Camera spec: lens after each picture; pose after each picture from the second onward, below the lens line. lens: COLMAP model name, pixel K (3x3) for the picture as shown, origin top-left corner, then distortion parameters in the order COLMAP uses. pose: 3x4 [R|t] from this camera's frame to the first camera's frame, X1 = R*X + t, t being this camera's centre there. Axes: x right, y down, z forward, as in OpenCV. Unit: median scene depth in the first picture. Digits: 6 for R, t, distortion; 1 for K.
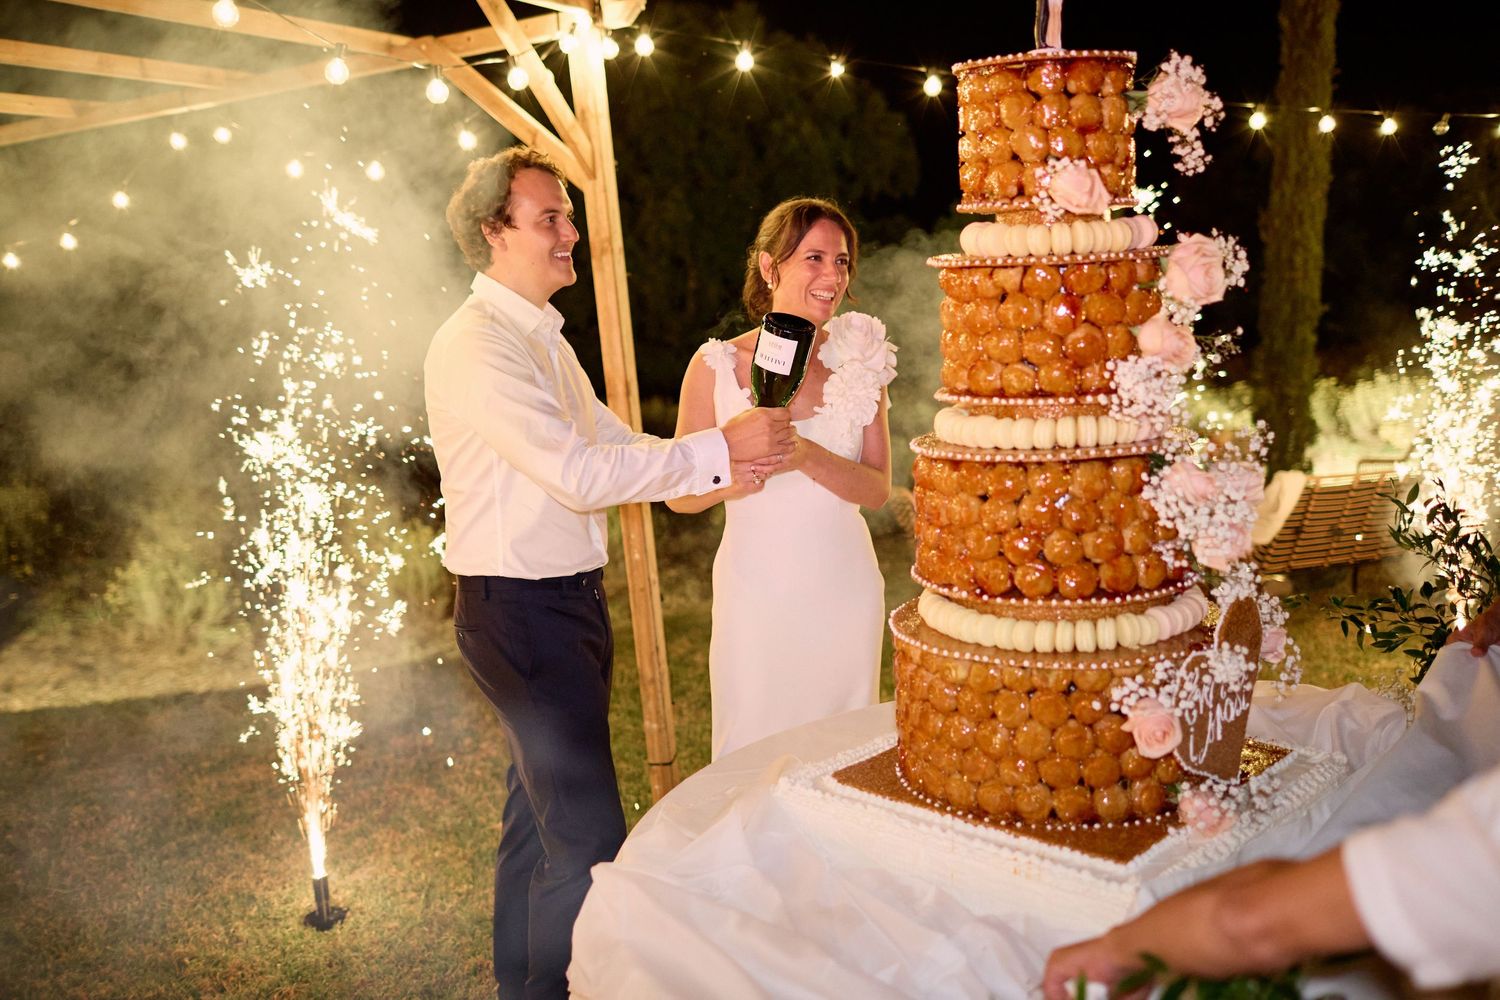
lens RADIAL K [[1528.4, 0, 786.0], [0, 1528.4, 500.1], [0, 0, 1]] dist [-0.108762, 0.162445]
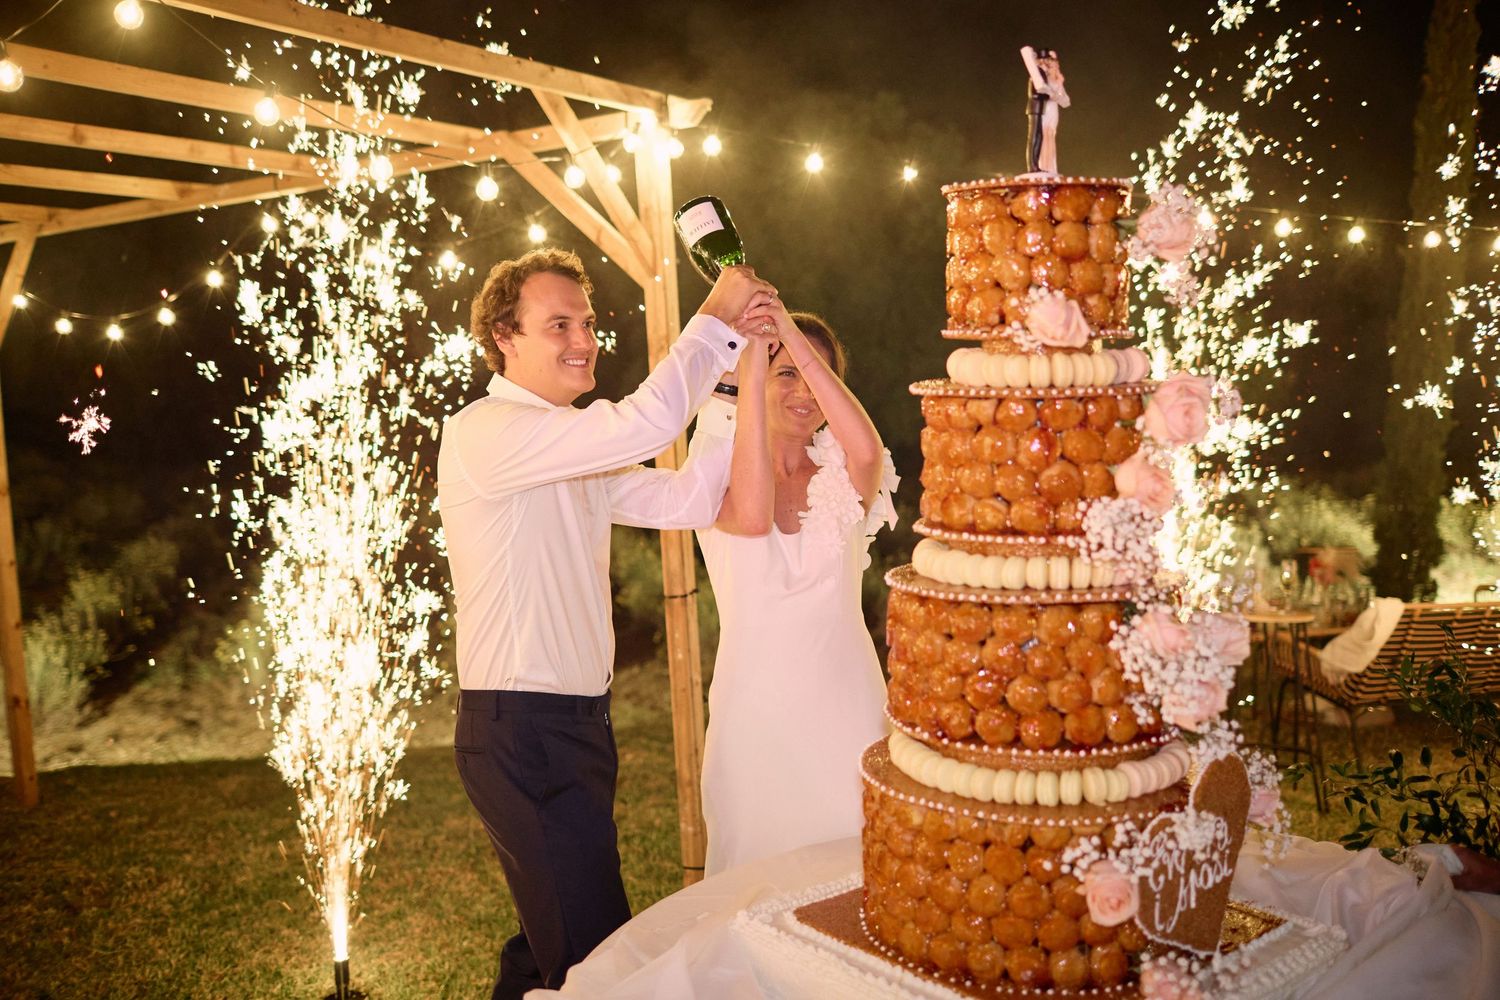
lens RADIAL K [[1528.4, 0, 786.0], [0, 1528.4, 500.1], [0, 0, 1]] dist [-0.108762, 0.162445]
pose [[0.993558, 0.046289, -0.103440, 0.123808], [-0.051521, 0.997494, -0.048493, -0.035574], [0.100936, 0.053510, 0.993453, 0.034327]]
